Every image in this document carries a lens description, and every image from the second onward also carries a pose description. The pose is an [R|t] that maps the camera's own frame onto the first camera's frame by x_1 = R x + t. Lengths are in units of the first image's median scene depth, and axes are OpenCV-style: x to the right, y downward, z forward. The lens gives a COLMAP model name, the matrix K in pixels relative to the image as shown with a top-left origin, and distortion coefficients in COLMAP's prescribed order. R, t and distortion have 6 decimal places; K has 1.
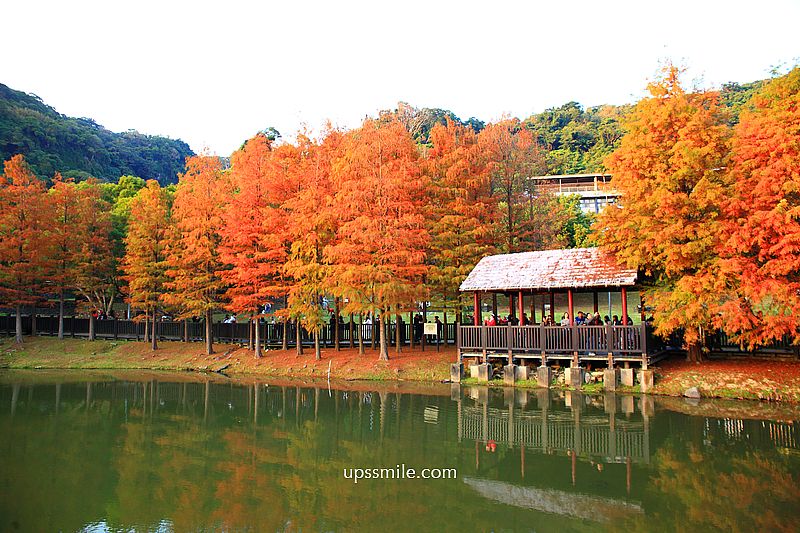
lens RADIAL K [[557.7, 0, 399.0], [0, 557.7, 269.0], [0, 0, 1]] dist [-0.118614, 0.111733]
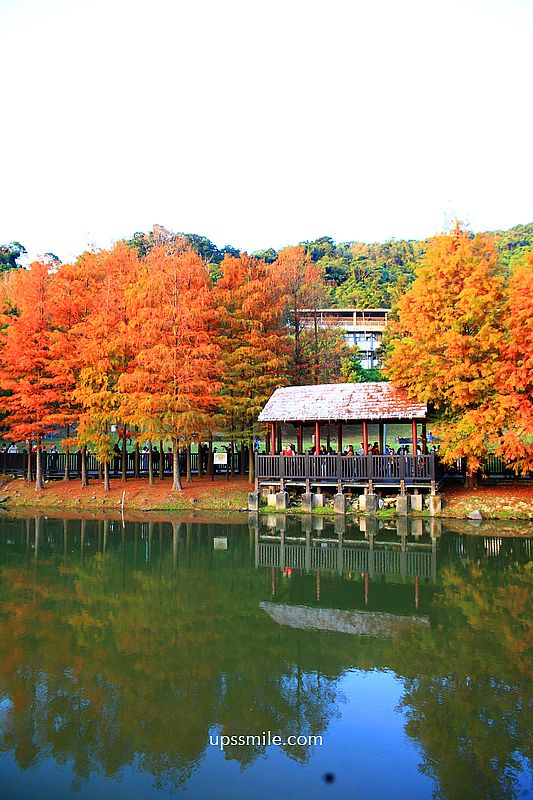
lens RADIAL K [[566.0, 0, 266.3], [0, 566.0, 398.2], [0, 0, 1]] dist [-0.113289, 0.103759]
pose [[0.976360, 0.018013, 0.215399, -0.103853], [-0.018314, 0.999832, -0.000601, -0.002968], [-0.215374, -0.003358, 0.976526, -0.019922]]
